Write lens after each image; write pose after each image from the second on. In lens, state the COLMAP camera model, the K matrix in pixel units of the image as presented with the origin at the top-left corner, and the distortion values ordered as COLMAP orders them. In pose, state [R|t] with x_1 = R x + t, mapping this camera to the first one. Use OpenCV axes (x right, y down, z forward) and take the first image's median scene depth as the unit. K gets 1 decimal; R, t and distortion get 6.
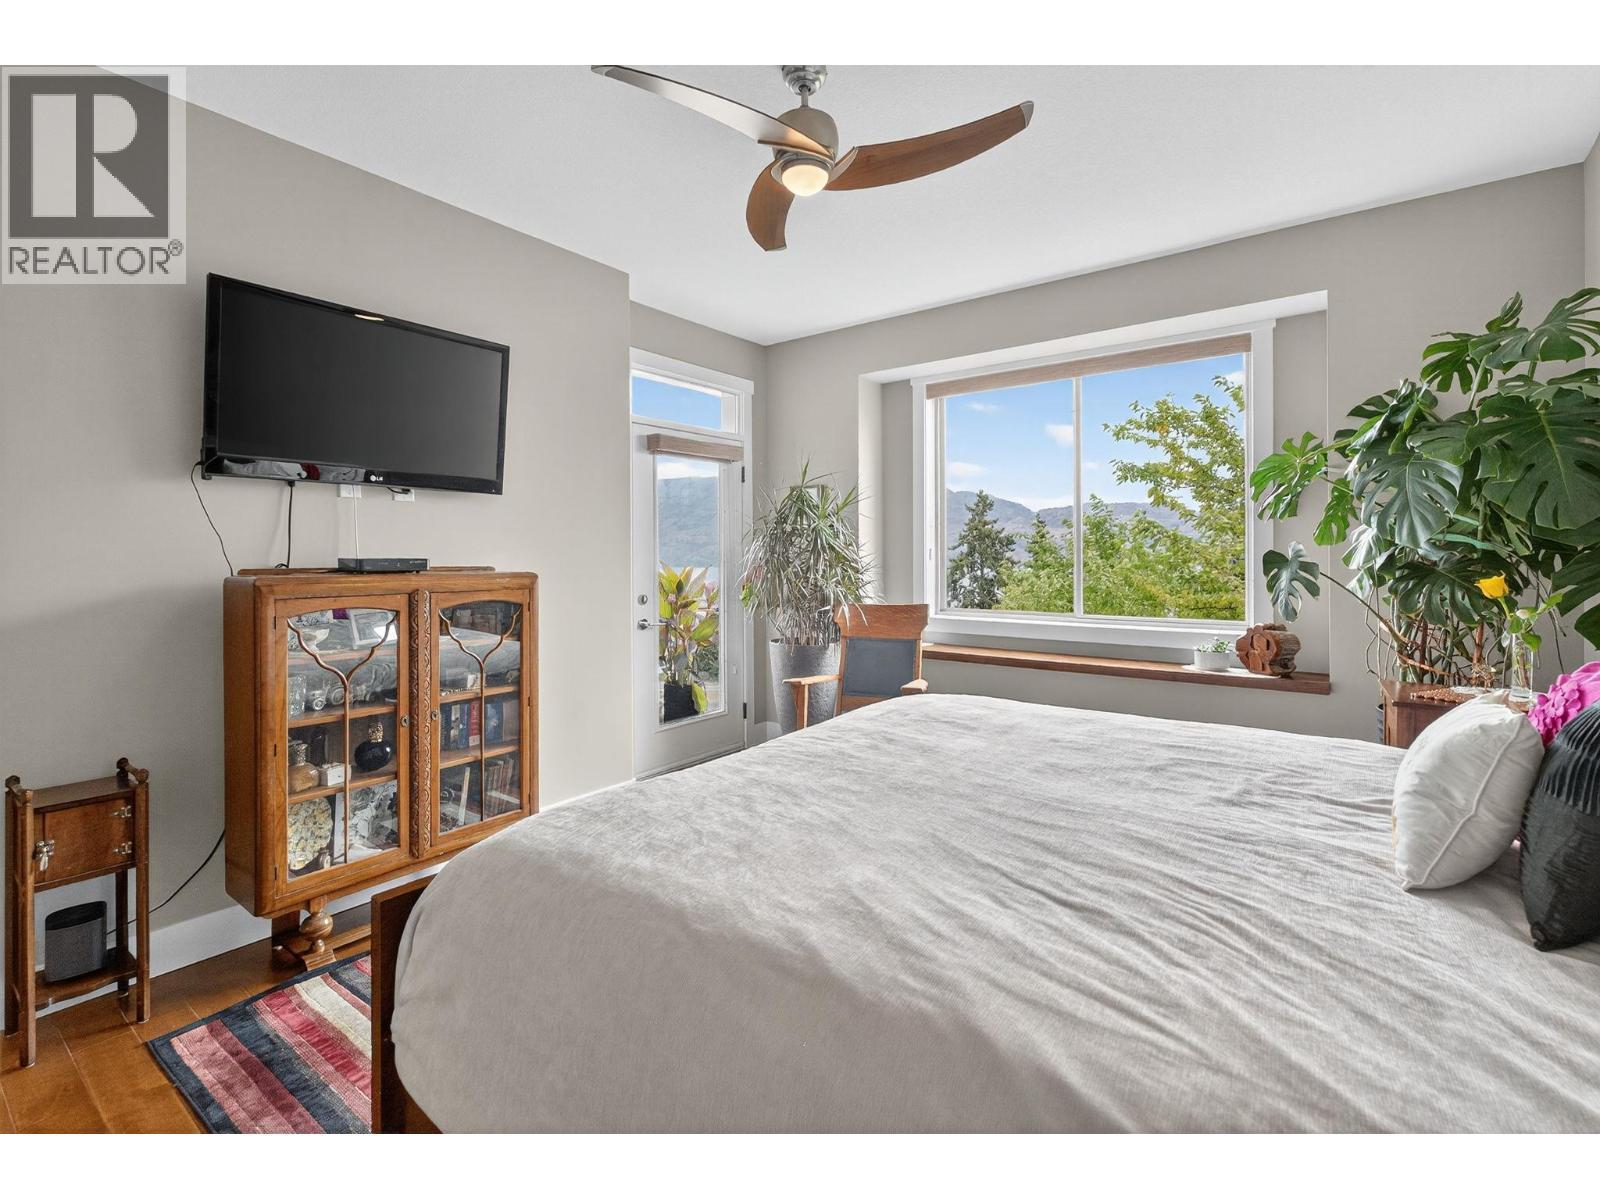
lens RADIAL K [[721.2, 0, 804.1], [0, 721.2, 564.5], [0, 0, 1]] dist [-0.017709, 0.000048]
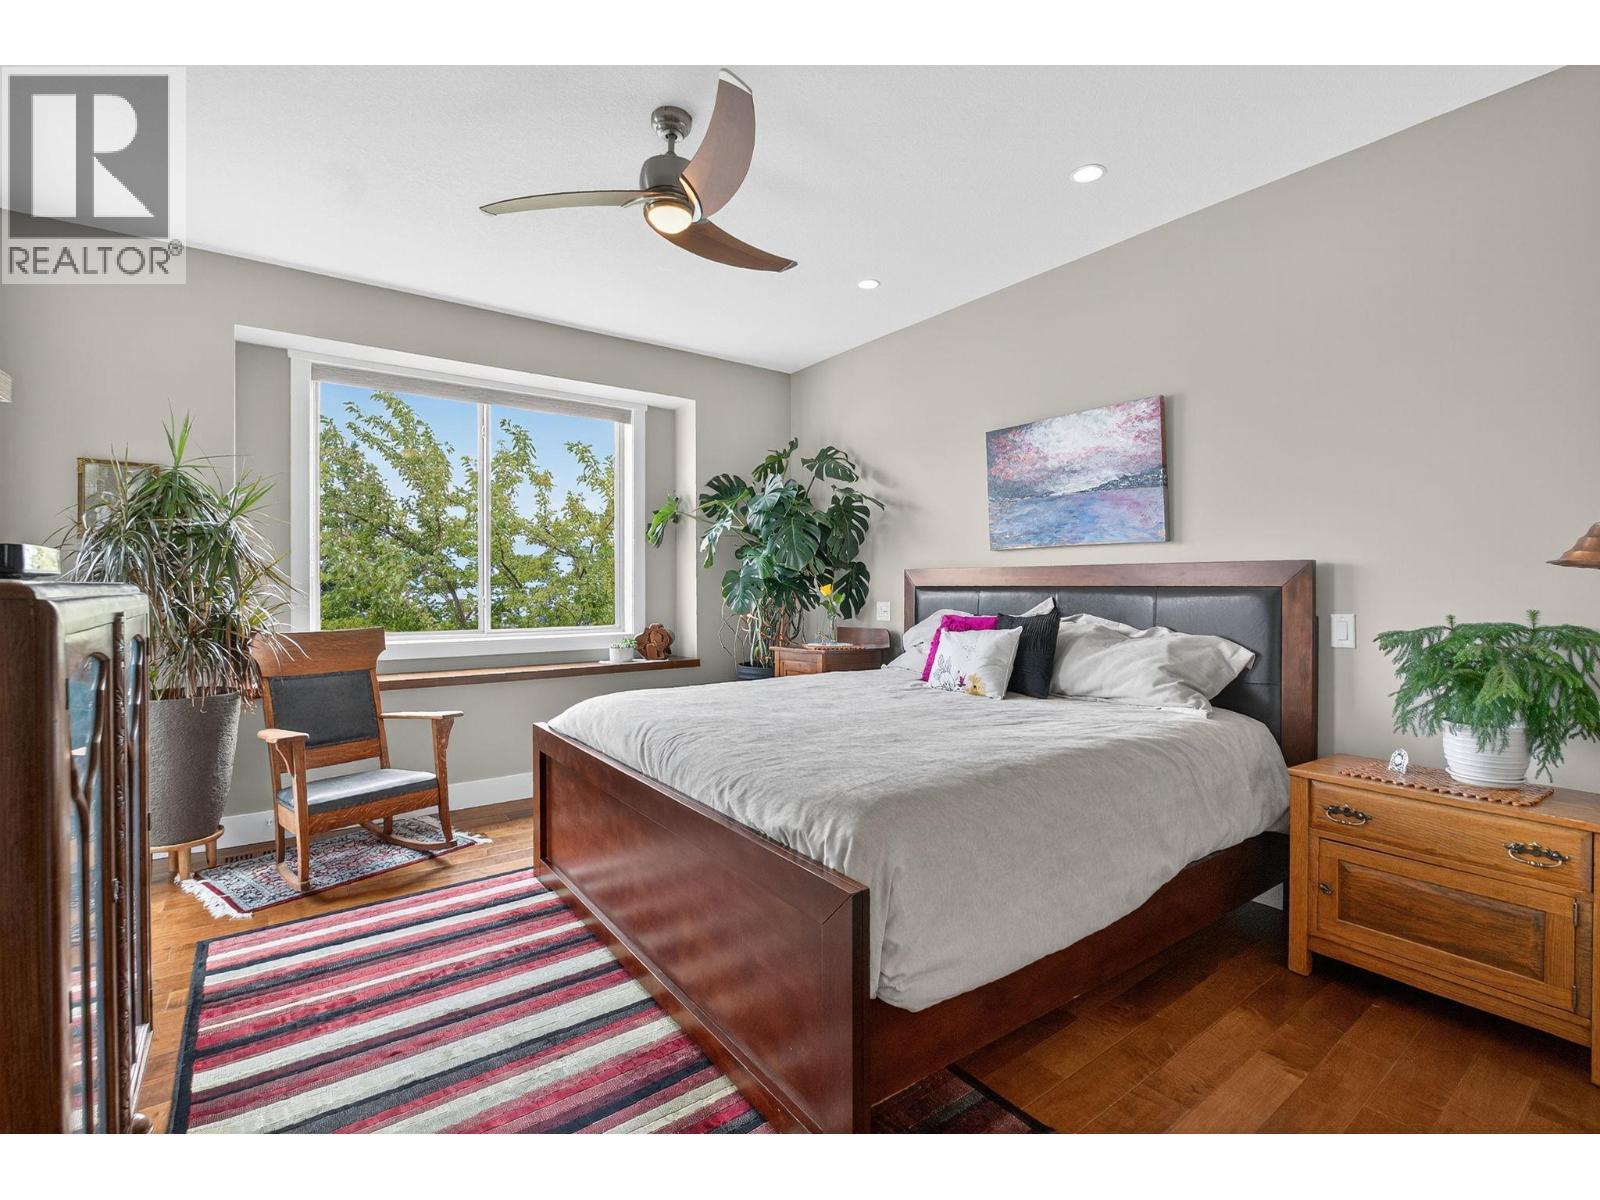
lens RADIAL K [[721.2, 0, 804.1], [0, 721.2, 564.5], [0, 0, 1]] dist [-0.017709, 0.000048]
pose [[0.282218, 0.027922, 0.958944, -0.581873], [0.010421, 0.999428, -0.032168, 0.015497], [-0.959294, 0.019072, 0.281766, 0.305632]]
